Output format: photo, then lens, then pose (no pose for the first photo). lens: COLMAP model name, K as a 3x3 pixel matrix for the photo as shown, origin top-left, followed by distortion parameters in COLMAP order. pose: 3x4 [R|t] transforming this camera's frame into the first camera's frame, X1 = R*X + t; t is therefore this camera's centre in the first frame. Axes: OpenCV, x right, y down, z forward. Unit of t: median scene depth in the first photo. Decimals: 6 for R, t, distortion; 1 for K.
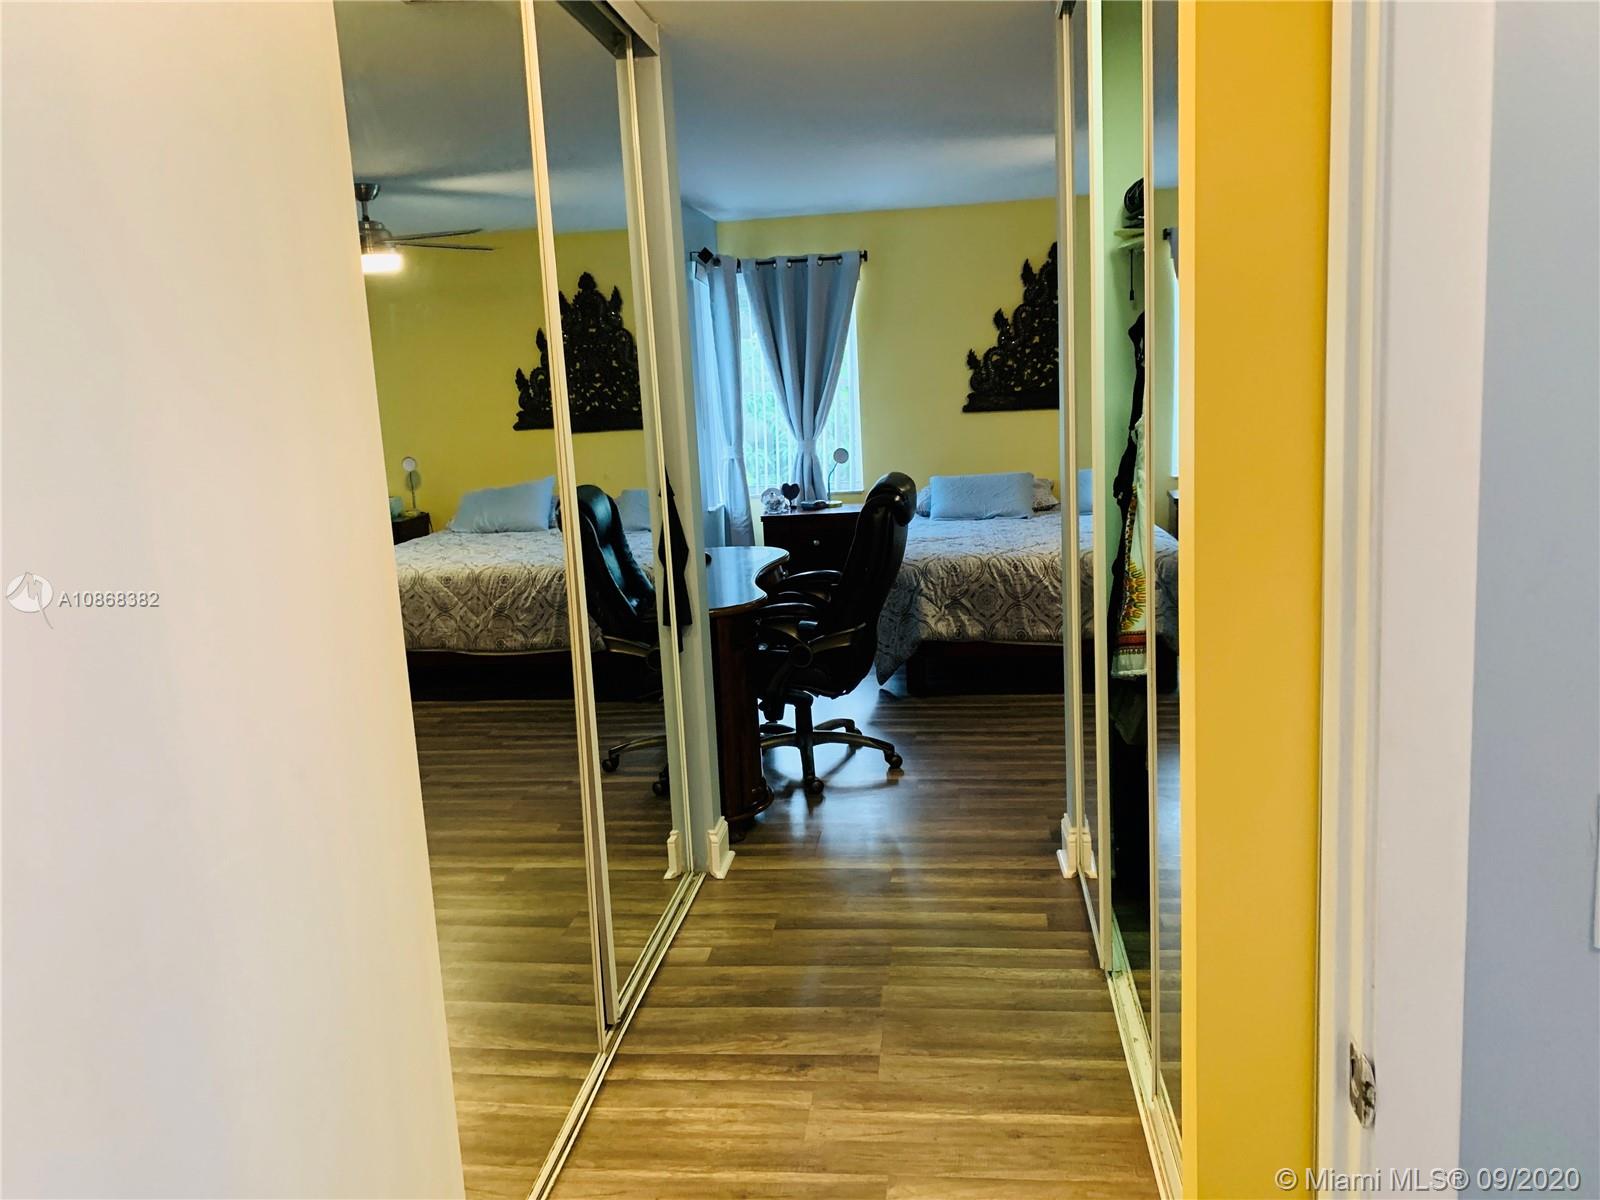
lens RADIAL K [[1229.6, 0, 799.3], [0, 1229.6, 599.2], [0, 0, 1]] dist [-0.010581, -0.008339]
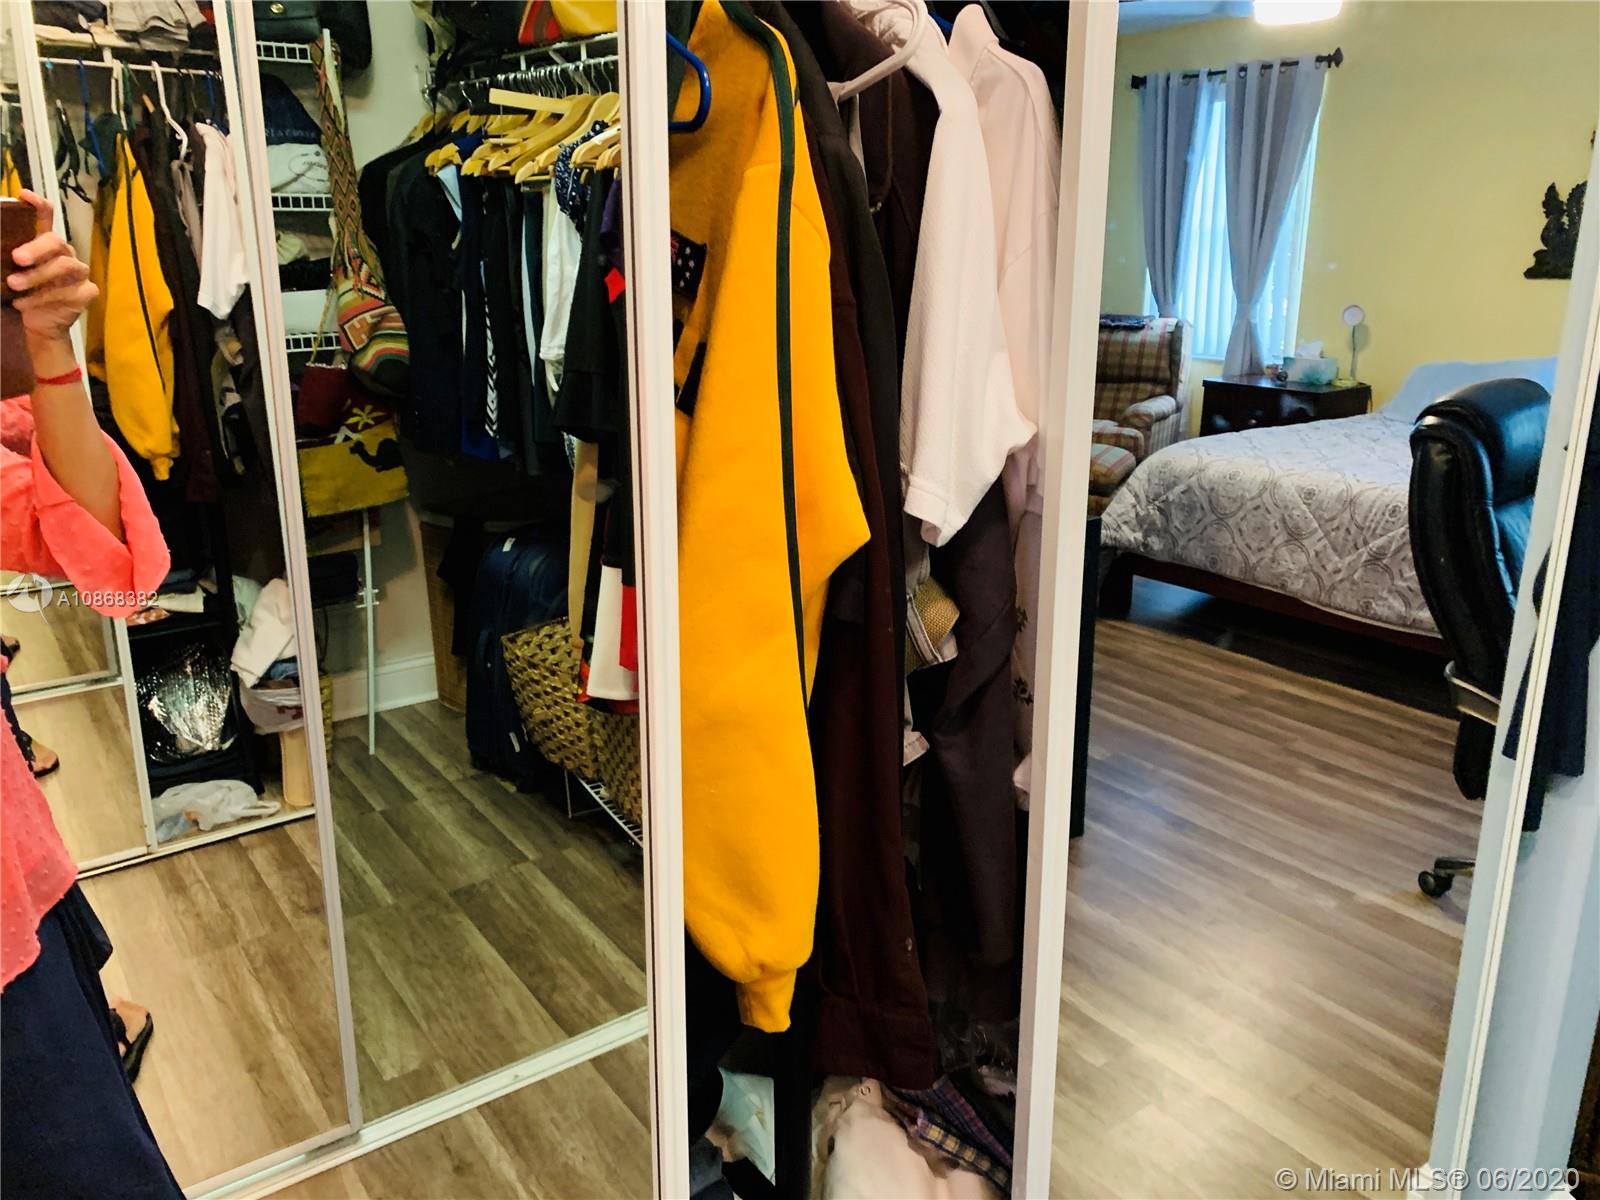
lens RADIAL K [[1229.6, 0, 798.9], [0, 1229.6, 587.0], [0, 0, 1]] dist [-0.010581, -0.008339]
pose [[0.676842, 0.245343, -0.694040, 0.001782], [-0.161709, 0.969350, 0.184963, -0.045069], [0.718147, -0.012958, 0.695771, 0.332935]]
